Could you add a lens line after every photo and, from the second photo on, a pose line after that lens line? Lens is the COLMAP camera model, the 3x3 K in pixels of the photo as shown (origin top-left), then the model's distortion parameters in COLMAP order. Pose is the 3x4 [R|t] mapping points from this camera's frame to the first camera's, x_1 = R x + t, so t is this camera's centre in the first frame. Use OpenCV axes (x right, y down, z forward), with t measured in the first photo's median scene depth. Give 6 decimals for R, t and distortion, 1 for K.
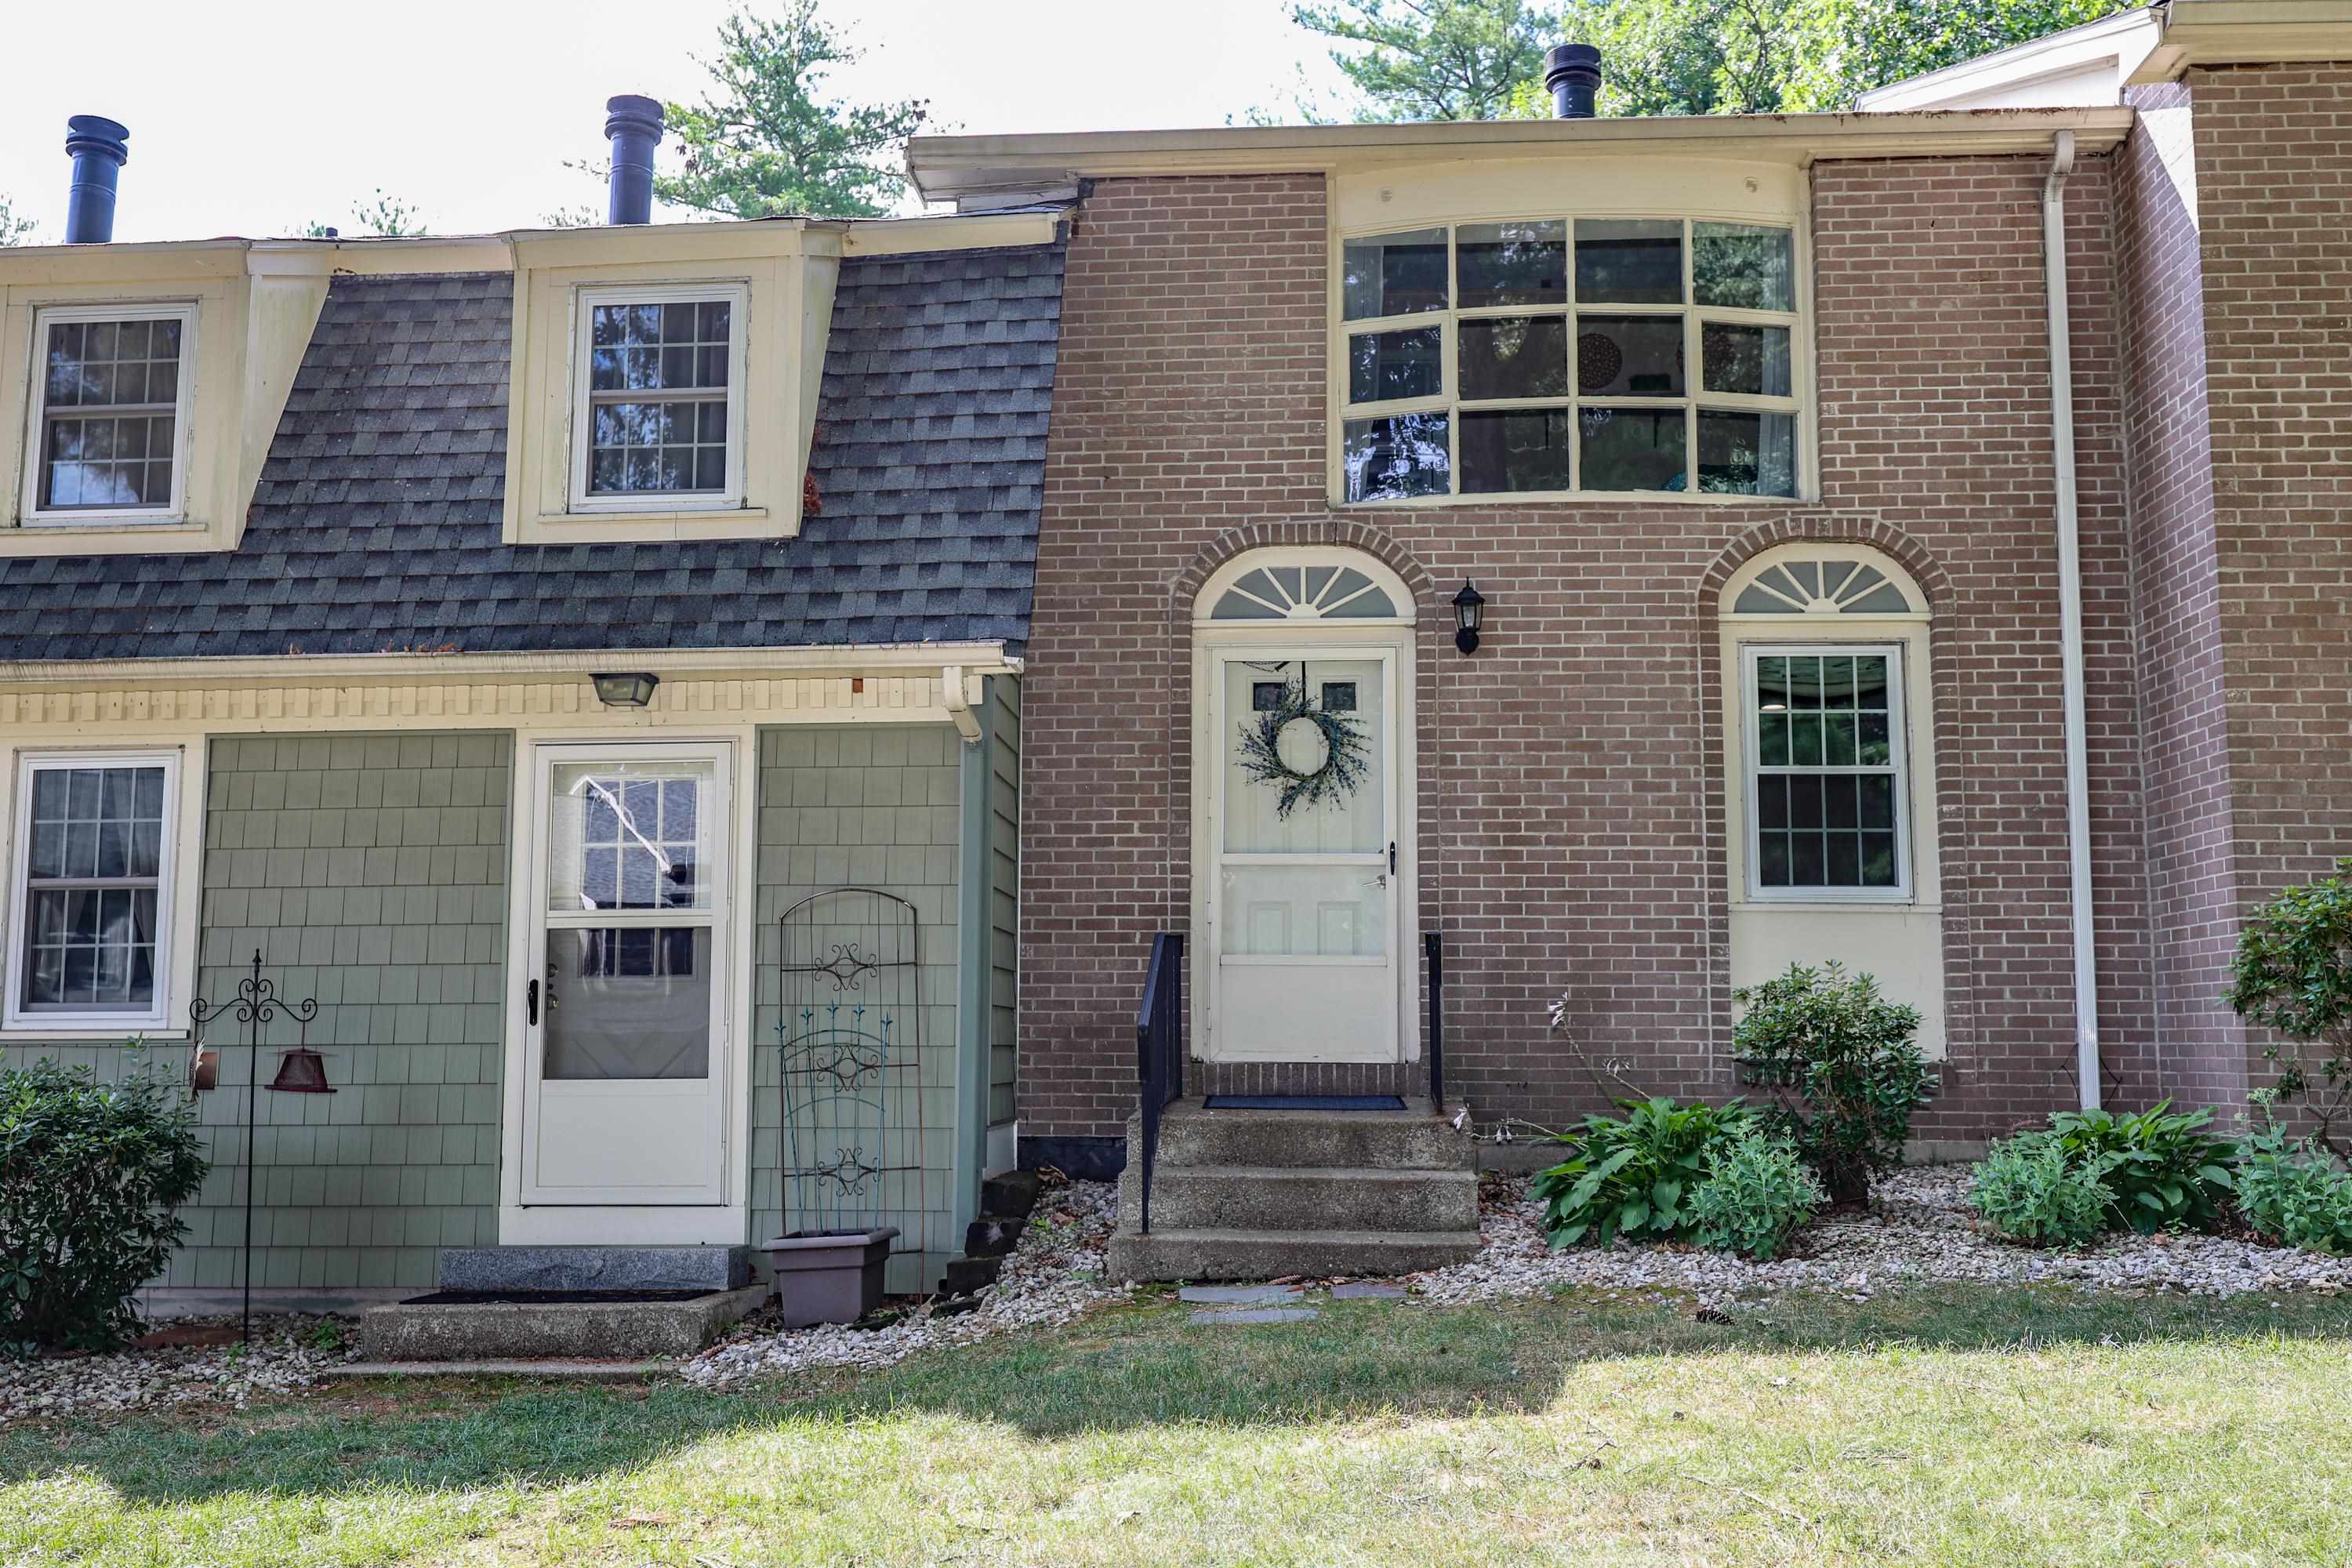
lens RADIAL K [[1991.5, 0, 1176.0], [0, 1991.5, 784.0], [0, 0, 1]] dist [-0.034909, -0.003120]
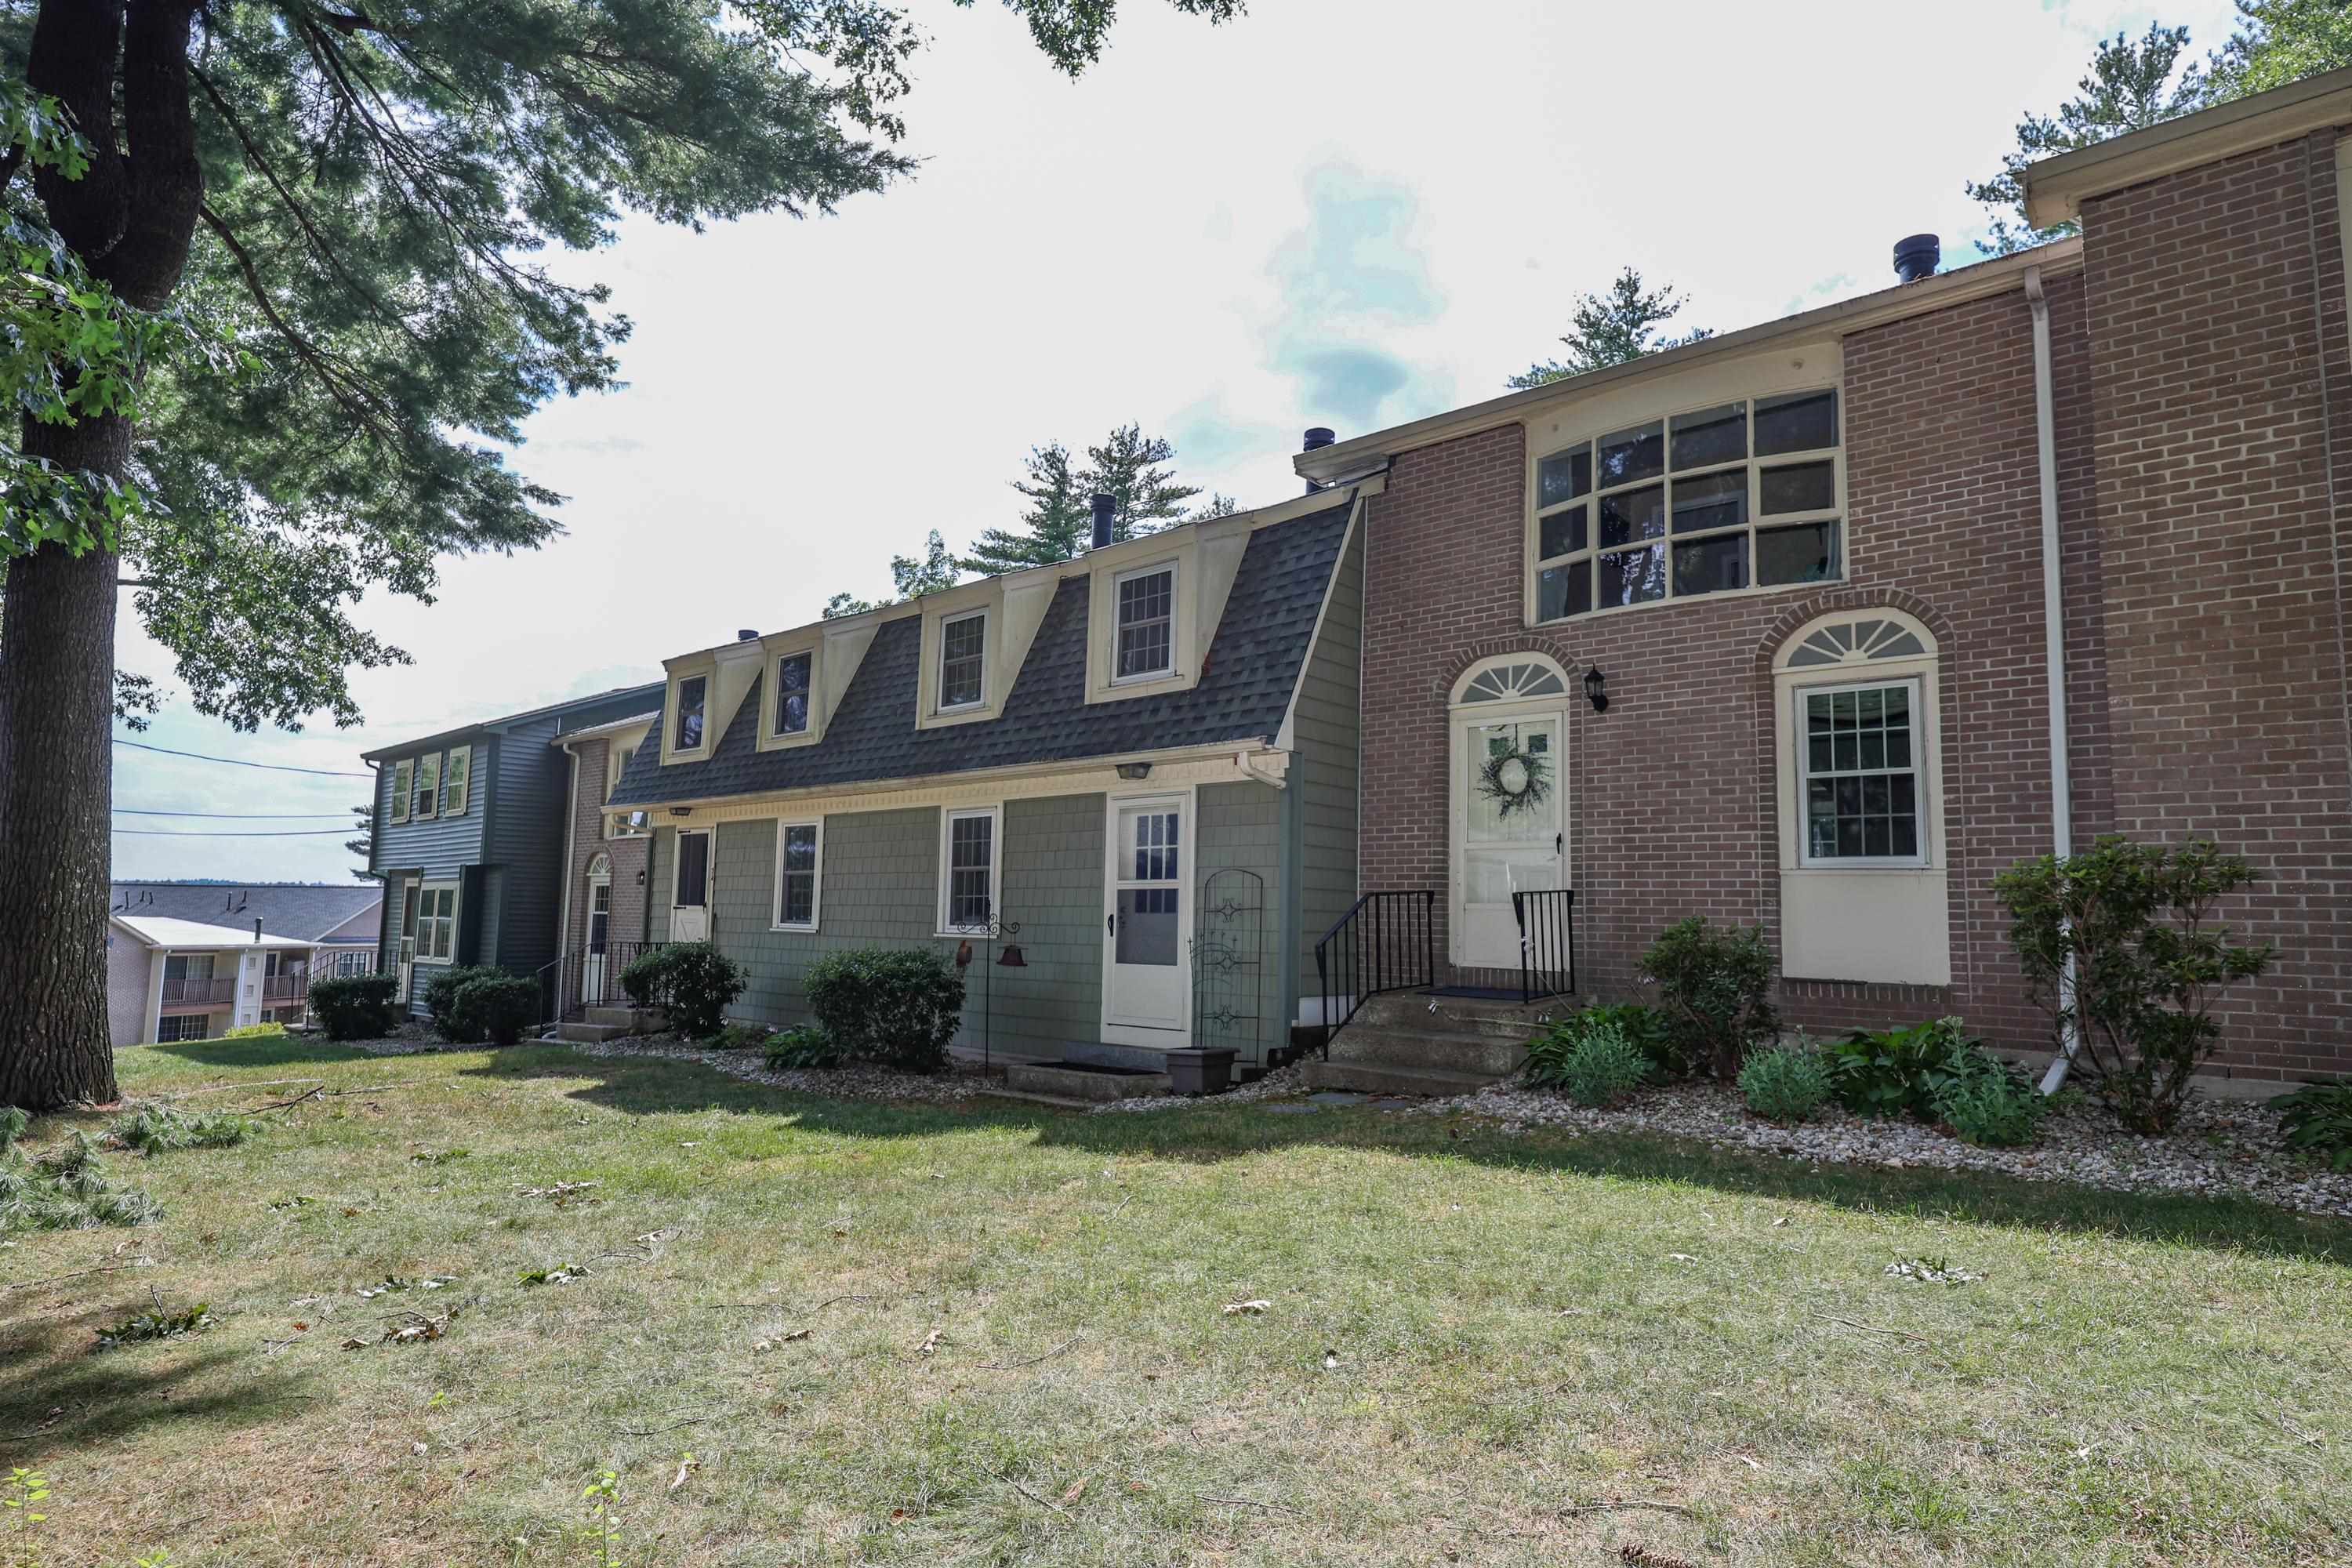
lens RADIAL K [[1232.8, 0, 1208.1], [0, 1232.8, 779.3], [0, 0, 1]] dist [-0.040644, -0.000008]
pose [[0.794454, -0.053076, -0.605000, 0.484056], [0.054264, 0.998393, -0.016331, -0.013461], [0.604895, -0.019856, 0.796058, 0.041887]]
